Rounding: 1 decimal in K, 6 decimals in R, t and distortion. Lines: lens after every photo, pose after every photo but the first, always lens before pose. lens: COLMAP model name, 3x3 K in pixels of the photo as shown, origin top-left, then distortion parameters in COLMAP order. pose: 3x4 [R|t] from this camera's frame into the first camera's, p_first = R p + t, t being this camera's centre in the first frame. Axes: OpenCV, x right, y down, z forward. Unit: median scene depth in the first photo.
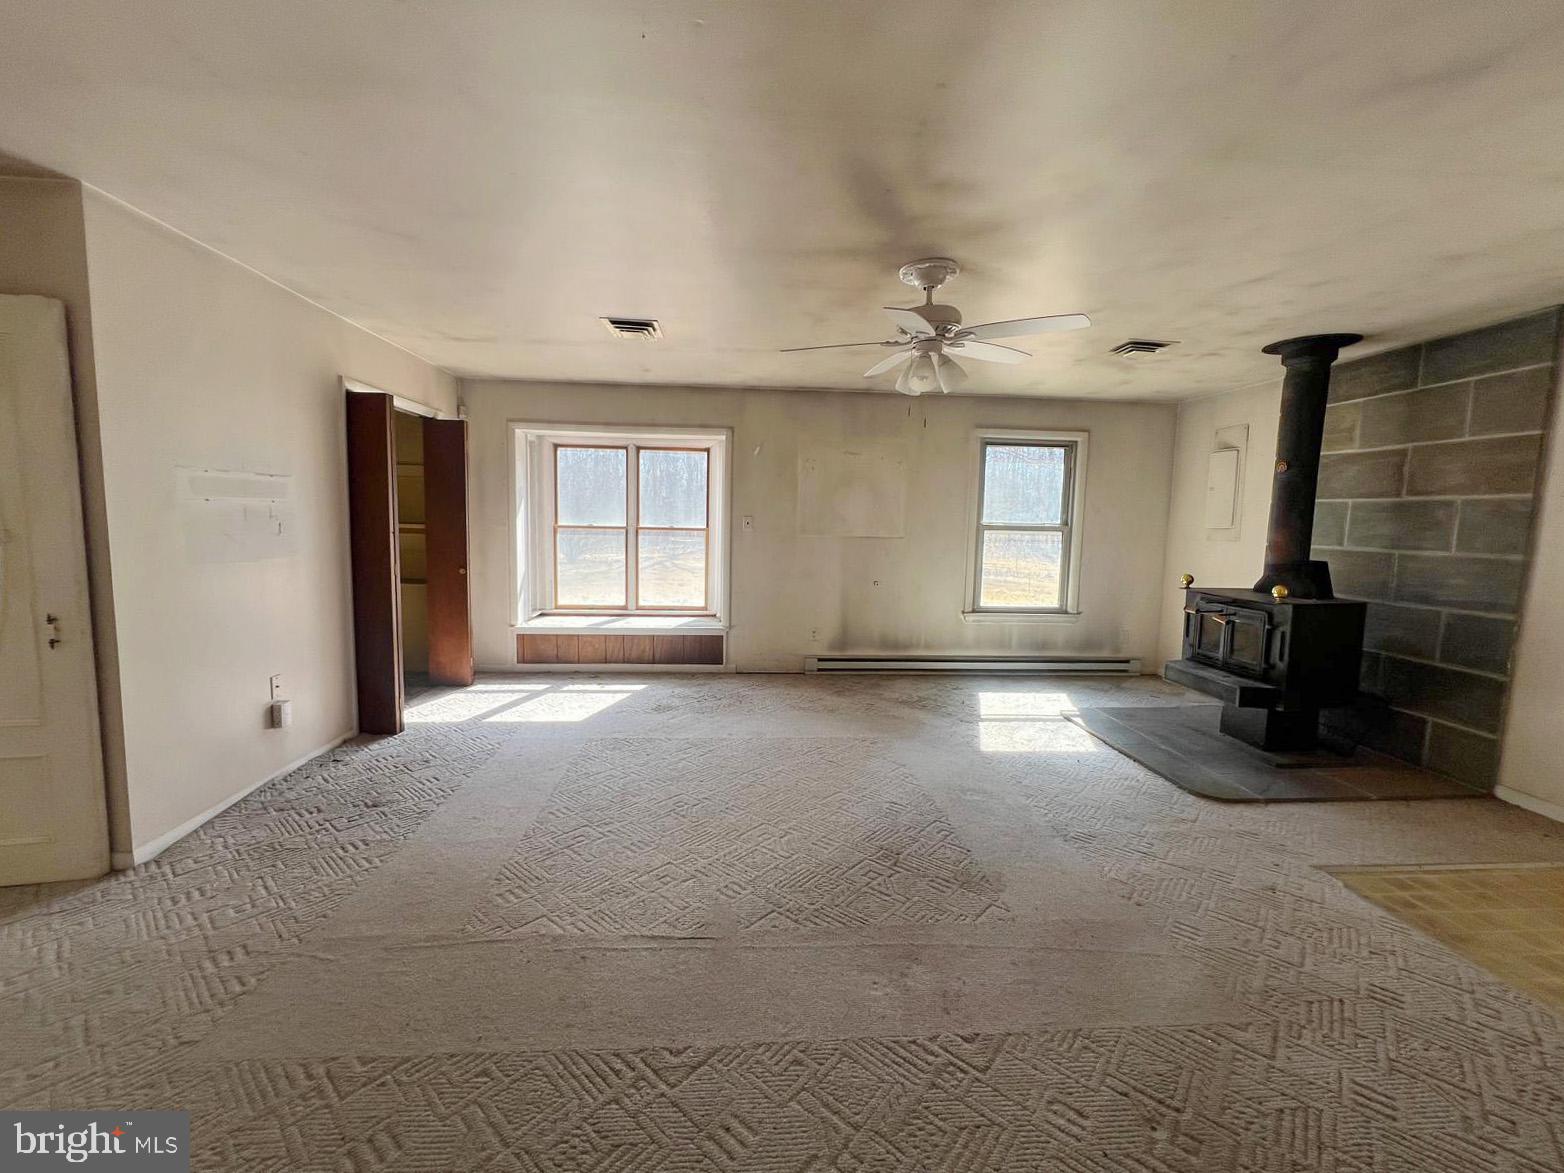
lens RADIAL K [[627.8, 0, 774.6], [0, 627.8, 581.4], [0, 0, 1]] dist [-0.000669, 0.000774]
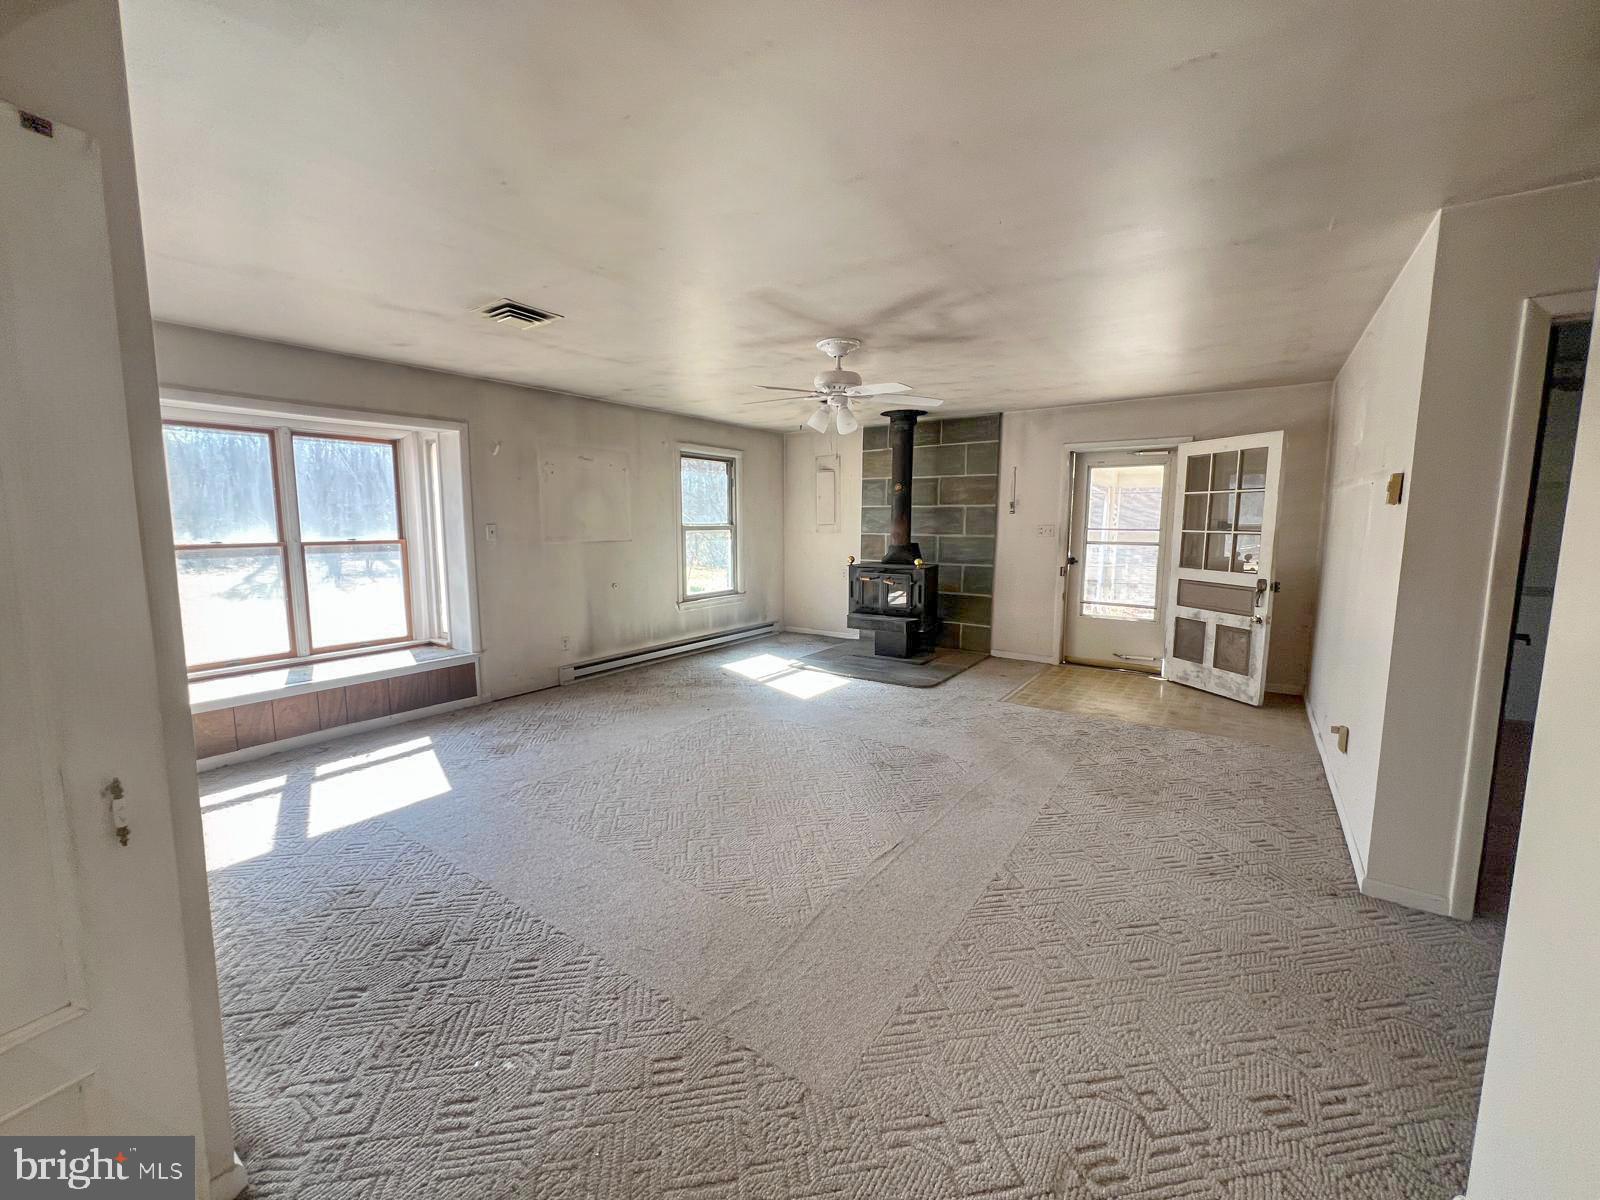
lens RADIAL K [[642.2, 0, 764.1], [0, 642.2, 594.1], [0, 0, 1]] dist [-0.000669, 0.000774]
pose [[0.647423, -0.109497, 0.754224, -0.492659], [0.089432, 0.993703, 0.067497, -0.032514], [-0.756865, 0.023753, 0.653139, 0.115836]]
